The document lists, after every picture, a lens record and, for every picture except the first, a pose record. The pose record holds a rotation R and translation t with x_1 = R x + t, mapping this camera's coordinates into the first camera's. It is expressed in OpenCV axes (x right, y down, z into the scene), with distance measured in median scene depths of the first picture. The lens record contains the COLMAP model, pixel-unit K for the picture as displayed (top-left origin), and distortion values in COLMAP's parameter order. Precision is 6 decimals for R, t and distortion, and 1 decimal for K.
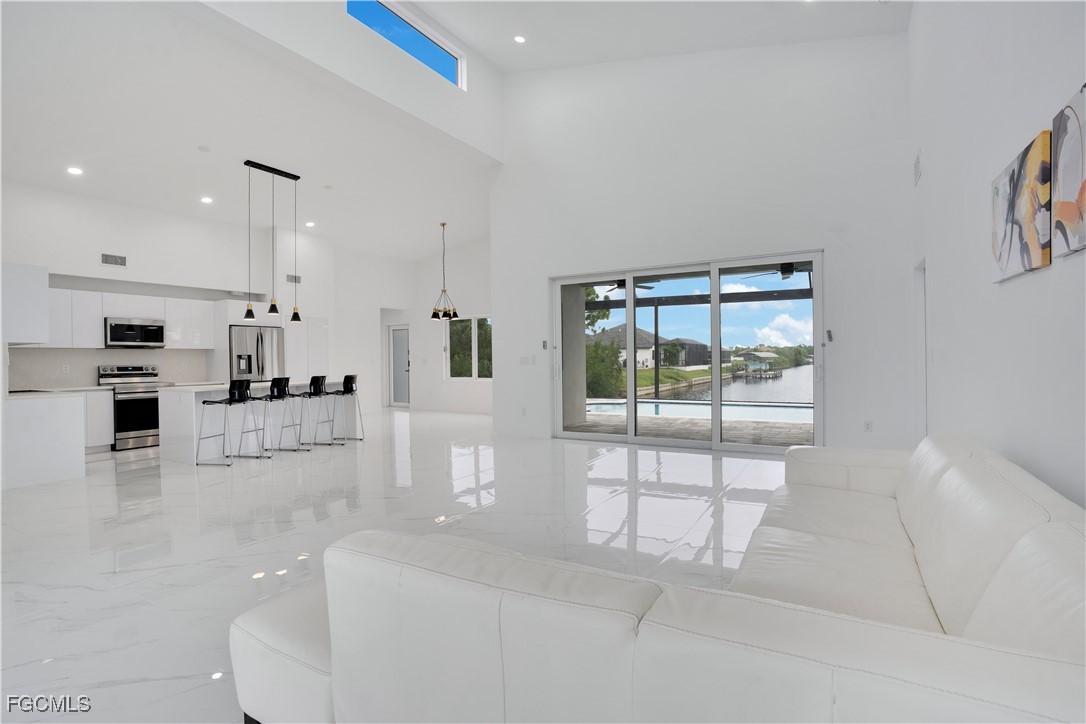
lens RADIAL K [[510.5, 0, 504.9], [0, 510.5, 355.4], [0, 0, 1]] dist [-0.001609, 0.000340]
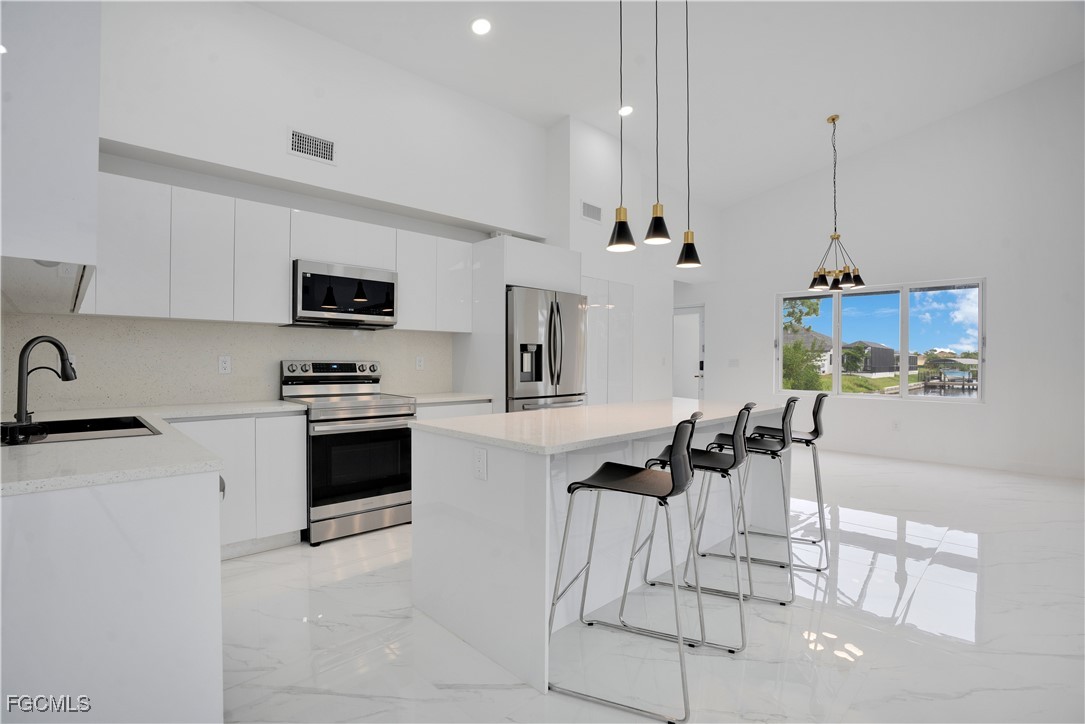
lens RADIAL K [[509.6, 0, 537.7], [0, 509.6, 354.5], [0, 0, 1]] dist [-0.028442, -0.000001]
pose [[0.976330, 0.017503, -0.215577, -0.422643], [-0.018130, 0.999835, -0.000933, 0.010061], [0.215525, 0.004820, 0.976486, 0.542182]]
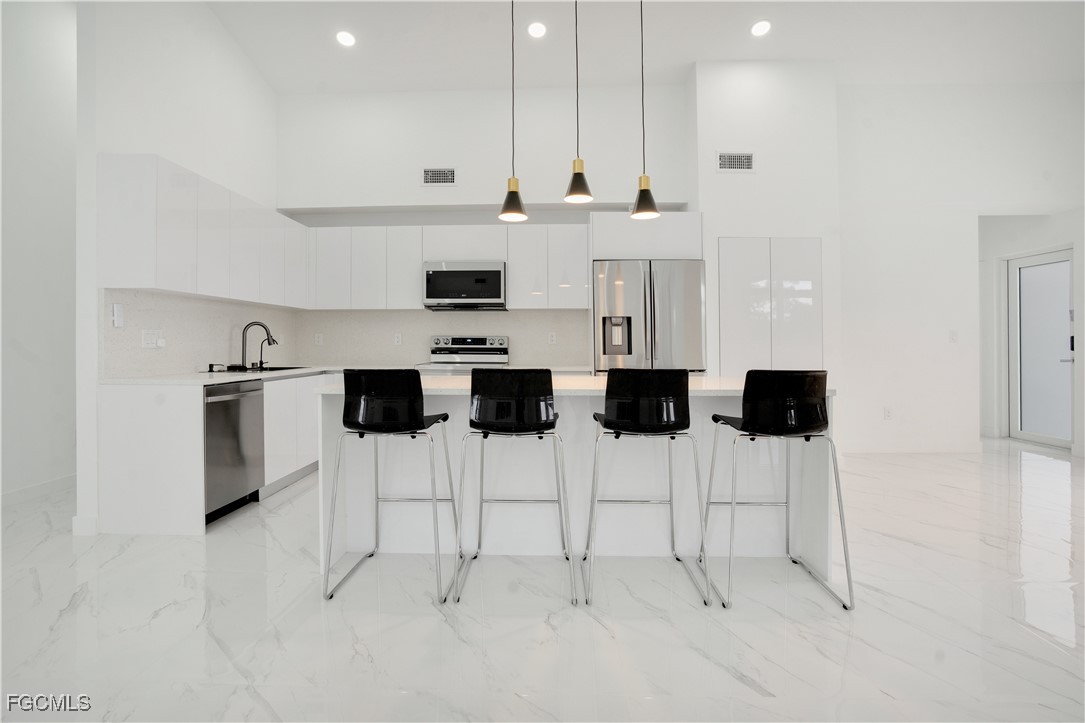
lens RADIAL K [[506.8, 0, 527.9], [0, 506.8, 340.9], [0, 0, 1]] dist [-0.002943, -0.000300]
pose [[0.542977, 0.004994, -0.839732, -0.142238], [-0.002935, 0.999987, 0.004049, 0.022765], [0.839742, 0.000266, 0.542985, 0.700138]]
